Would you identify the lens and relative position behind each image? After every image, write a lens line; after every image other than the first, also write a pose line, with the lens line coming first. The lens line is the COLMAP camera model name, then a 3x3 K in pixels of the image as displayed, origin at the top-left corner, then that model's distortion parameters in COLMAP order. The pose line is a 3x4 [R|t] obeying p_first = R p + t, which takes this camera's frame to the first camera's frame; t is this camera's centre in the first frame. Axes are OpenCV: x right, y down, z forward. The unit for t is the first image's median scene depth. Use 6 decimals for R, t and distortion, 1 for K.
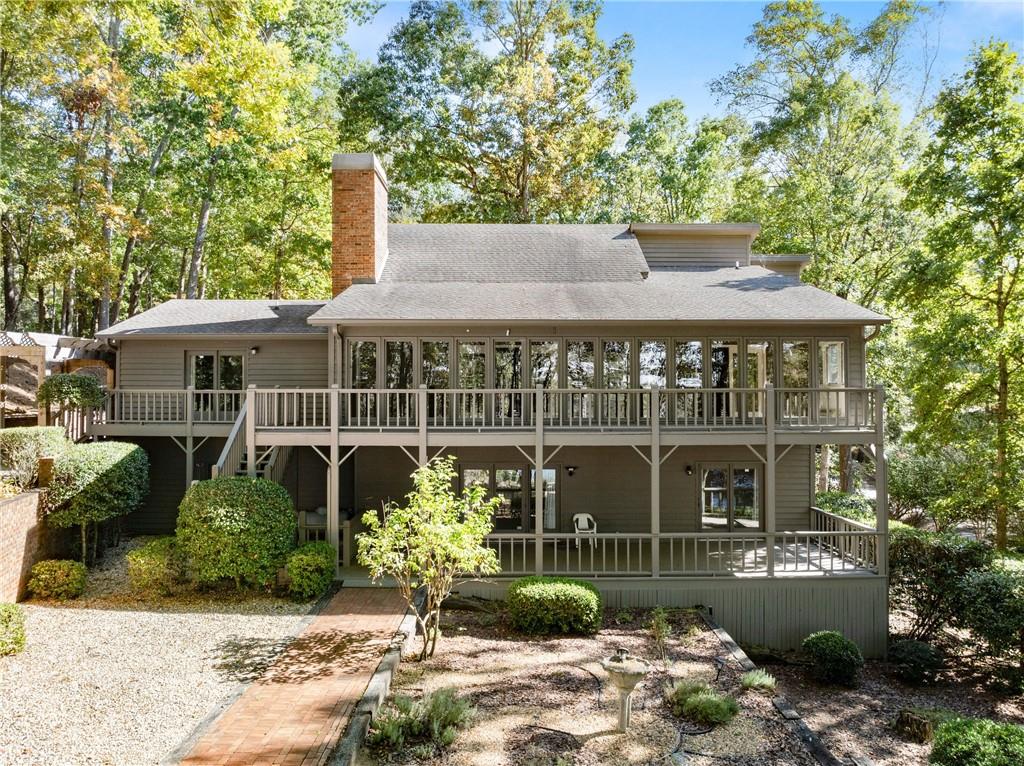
lens RADIAL K [[711.6, 0, 512.0], [0, 711.6, 383.0], [0, 0, 1]] dist [-0.040706, 0.020337]
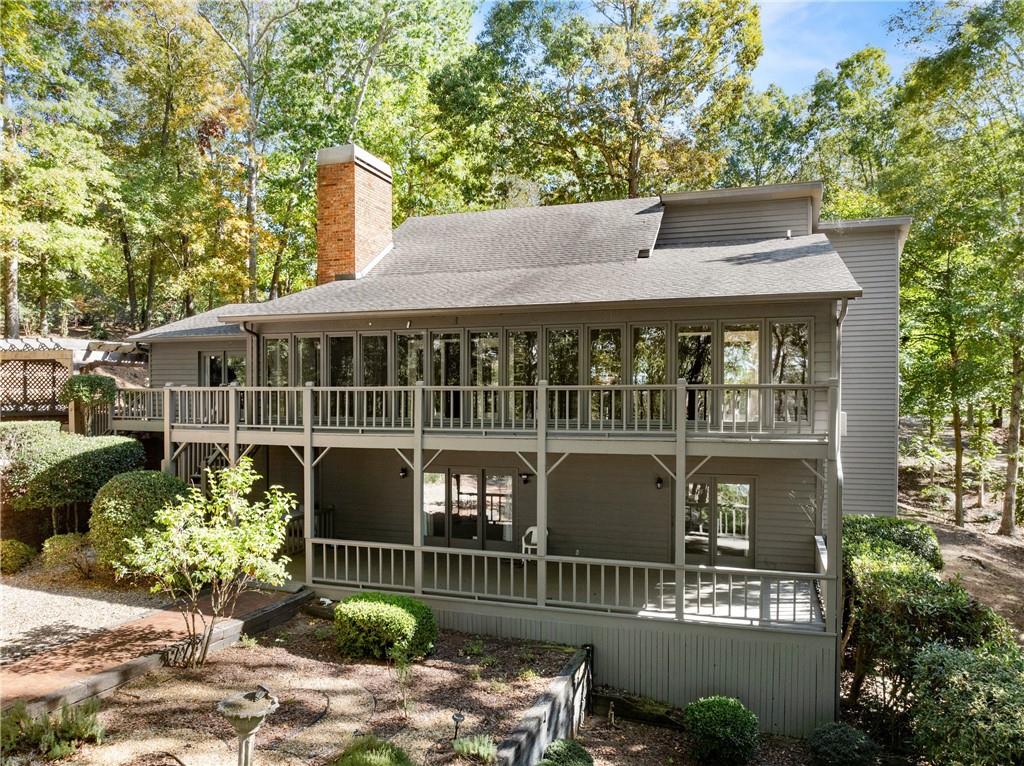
lens RADIAL K [[721.7, 0, 533.6], [0, 721.7, 410.4], [0, 0, 1]] dist [-0.050591, 0.027666]
pose [[0.947268, 0.008655, -0.320326, 0.516432], [0.003006, 0.999351, 0.035891, 0.007444], [0.320429, -0.034961, 0.946627, 0.202503]]
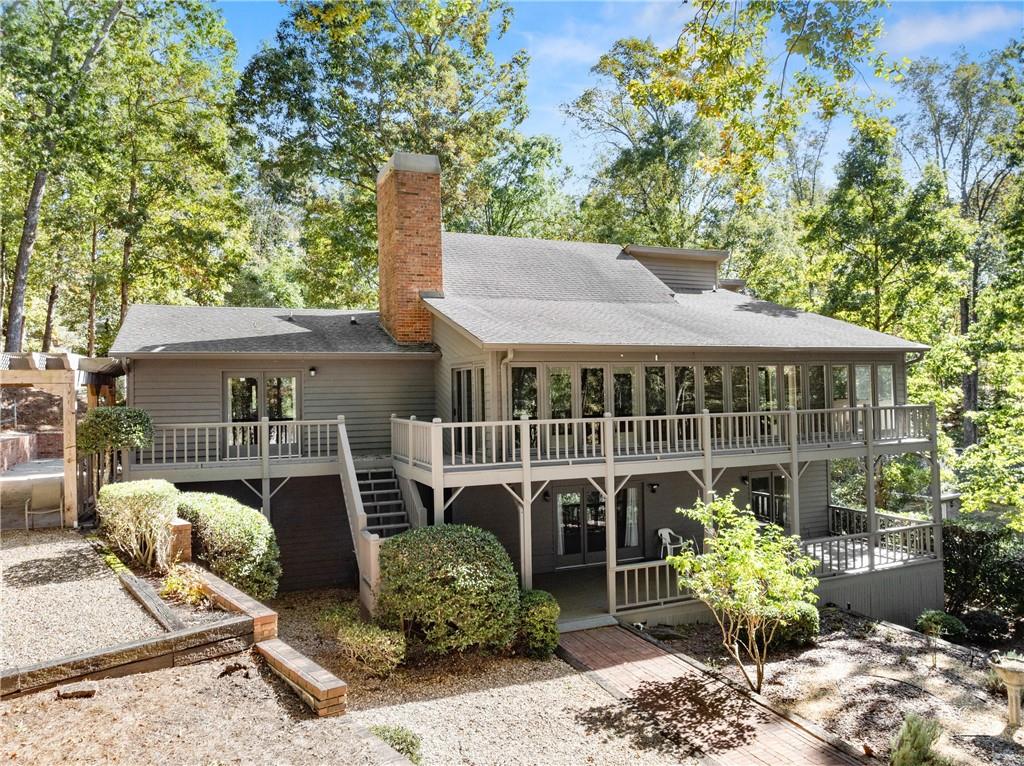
lens RADIAL K [[711.6, 0, 512.0], [0, 711.6, 383.0], [0, 0, 1]] dist [-0.040706, 0.020337]
pose [[0.923404, -0.011469, 0.383658, -0.678589], [0.011706, 0.999930, 0.001716, -0.044499], [-0.383651, 0.002906, 0.923474, 0.180549]]
